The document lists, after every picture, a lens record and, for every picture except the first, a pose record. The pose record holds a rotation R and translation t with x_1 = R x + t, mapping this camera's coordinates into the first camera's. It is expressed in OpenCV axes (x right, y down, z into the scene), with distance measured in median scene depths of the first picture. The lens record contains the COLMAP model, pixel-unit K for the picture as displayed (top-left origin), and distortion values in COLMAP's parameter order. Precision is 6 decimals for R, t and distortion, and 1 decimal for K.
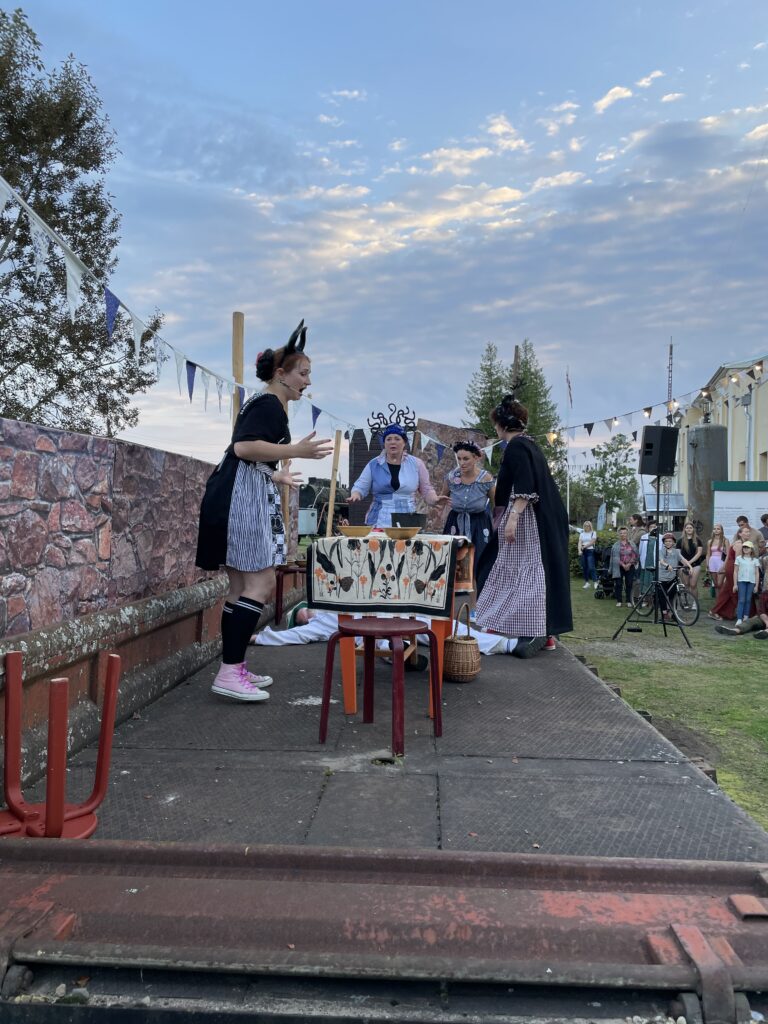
lens RADIAL K [[777.7, 0, 392.8], [0, 777.7, 520.4], [0, 0, 1]] dist [0.090329, -0.124184]
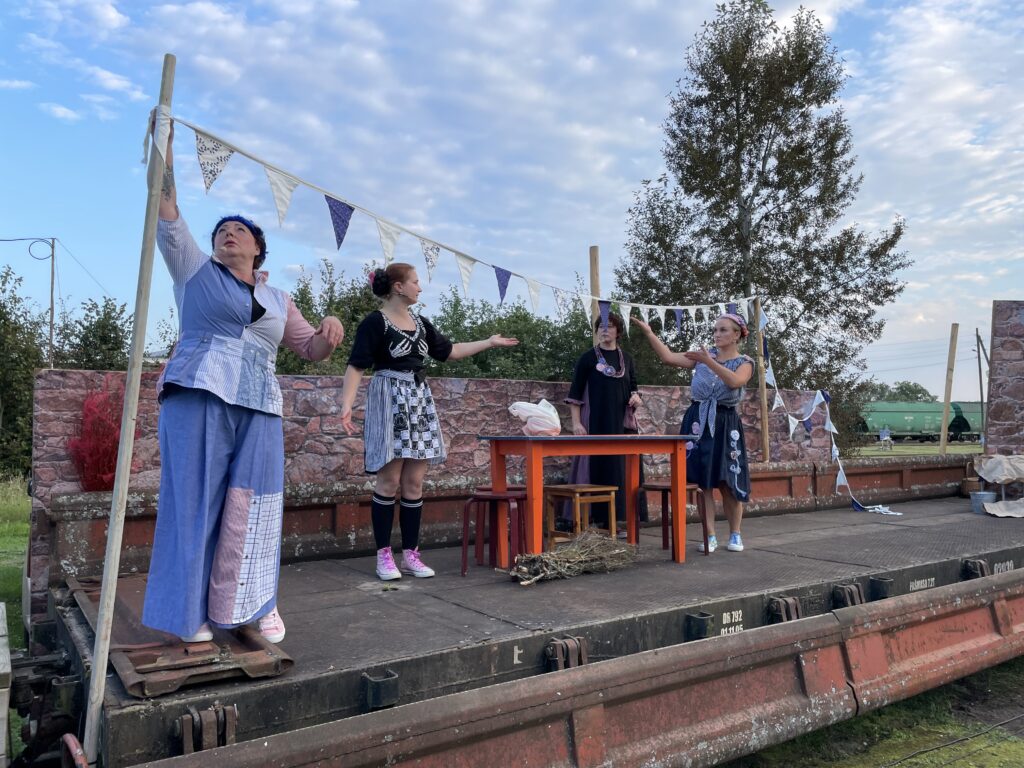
lens RADIAL K [[777.7, 0, 504.8], [0, 777.7, 383.0], [0, 0, 1]] dist [0.090329, -0.124184]
pose [[0.587166, -0.072732, -0.806193, 1.066986], [0.014893, 0.996757, -0.079078, 0.040199], [0.809330, 0.034425, 0.586345, 0.261693]]
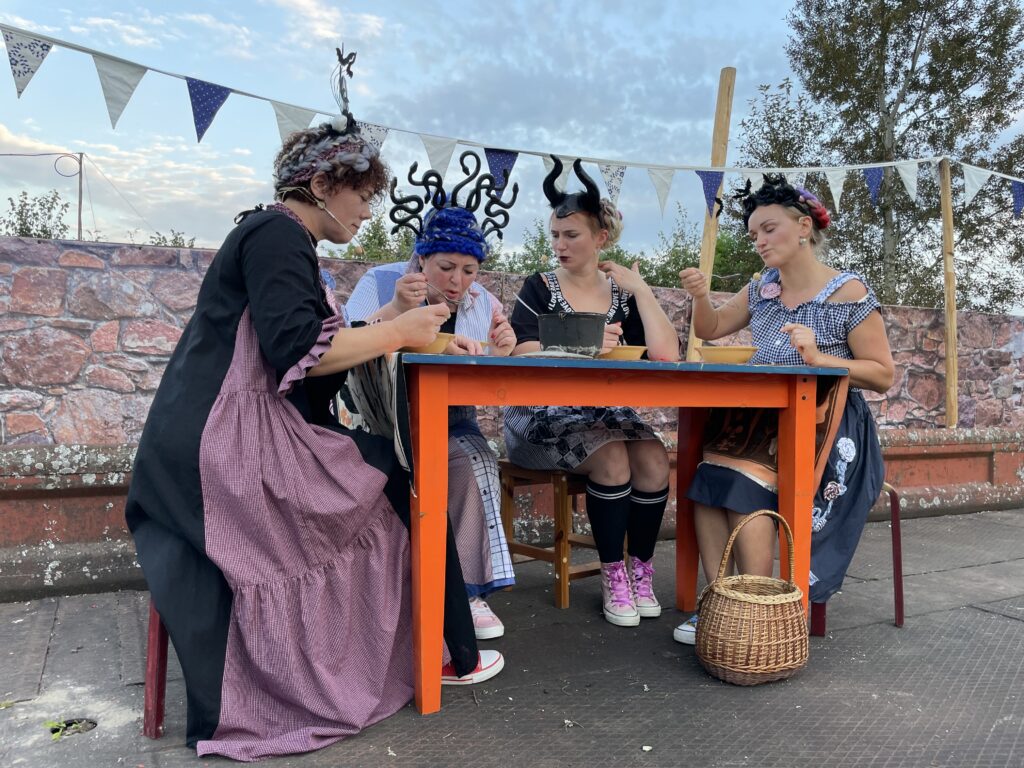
lens RADIAL K [[777.7, 0, 506.9], [0, 777.7, 373.6], [0, 0, 1]] dist [0.090329, -0.124184]
pose [[0.479964, -0.021322, -0.877029, 0.534781], [-0.010522, 0.999493, -0.030057, 0.053937], [0.877225, 0.023655, 0.479496, 0.821918]]
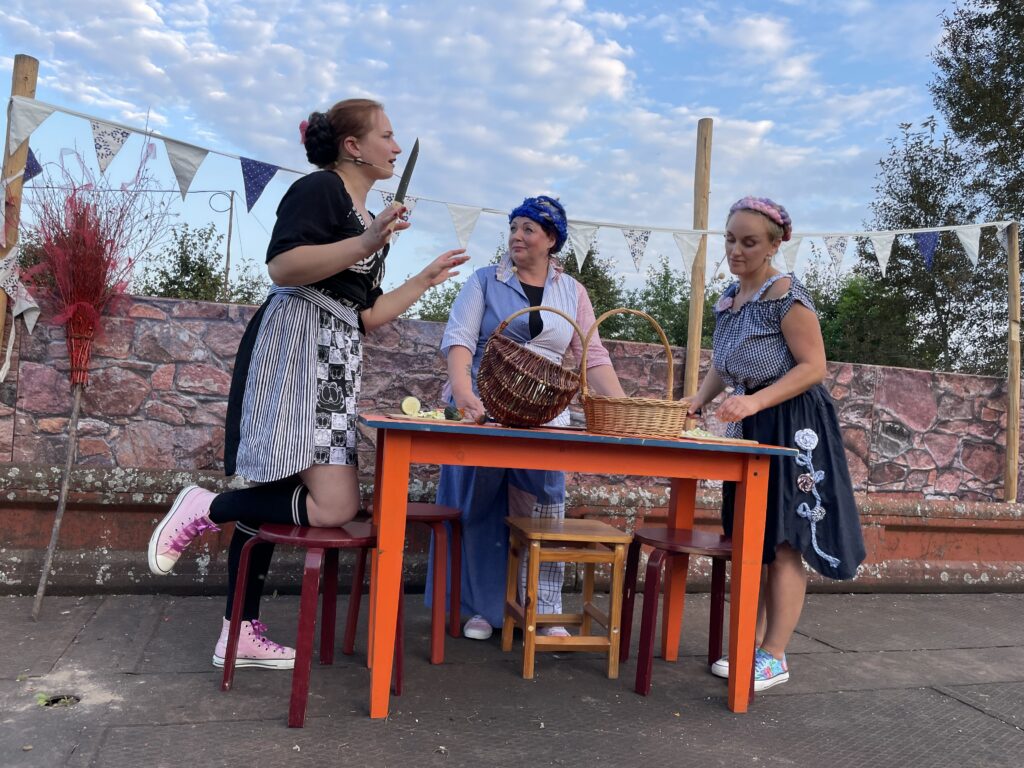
lens RADIAL K [[777.7, 0, 513.5], [0, 777.7, 388.5], [0, 0, 1]] dist [0.090329, -0.124184]
pose [[0.334429, -0.018496, -0.942240, 0.667709], [-0.067784, 0.996746, -0.043625, 0.022922], [0.939980, 0.078459, 0.332086, 0.930140]]
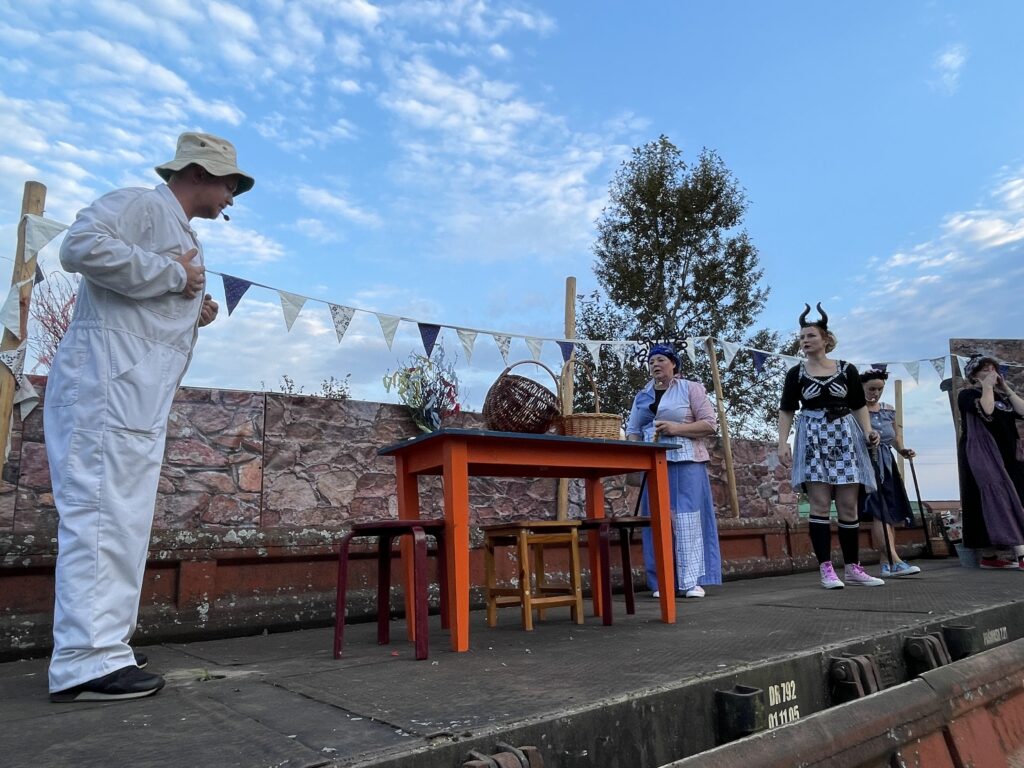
lens RADIAL K [[686.7, 0, 510.6], [0, 686.7, 389.7], [0, 0, 1]] dist [-0.008244, 0.005659]
pose [[0.639515, -0.214617, -0.738214, 0.670095], [0.051991, 0.970118, -0.236997, 0.163587], [0.767019, 0.113183, 0.631563, 0.615275]]
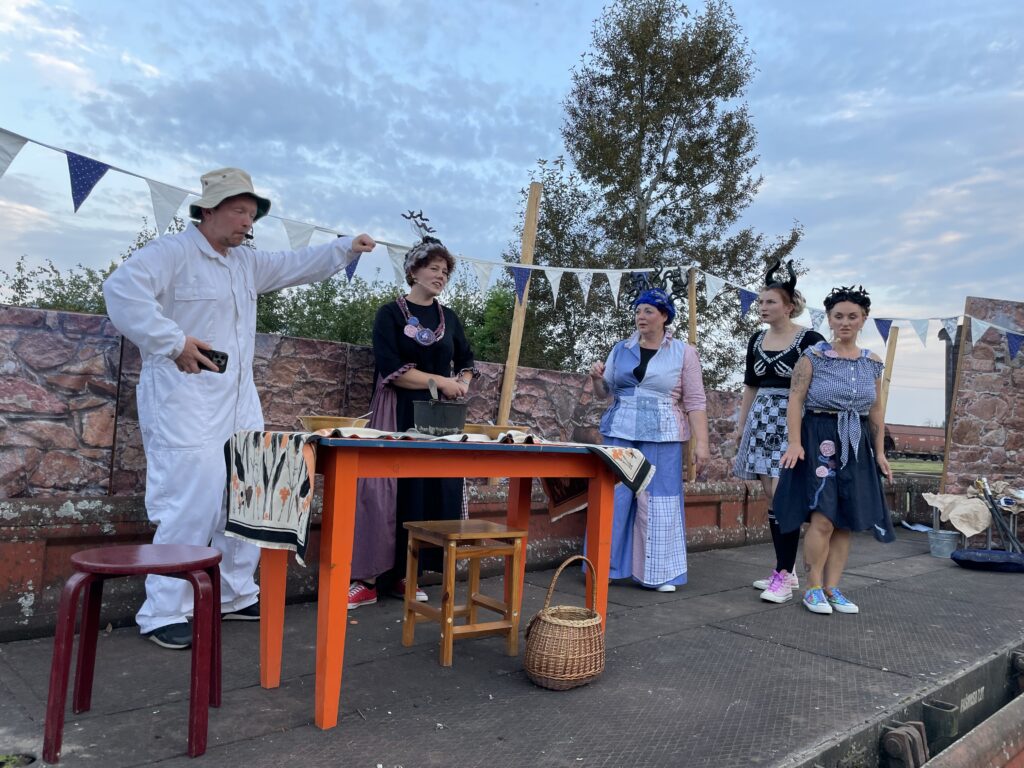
lens RADIAL K [[777.7, 0, 506.4], [0, 777.7, 381.7], [0, 0, 1]] dist [0.090329, -0.124184]
pose [[0.711550, -0.025461, -0.702174, 0.610172], [-0.038180, 0.996466, -0.074822, 0.024613], [0.701597, 0.080049, 0.708063, 0.660721]]
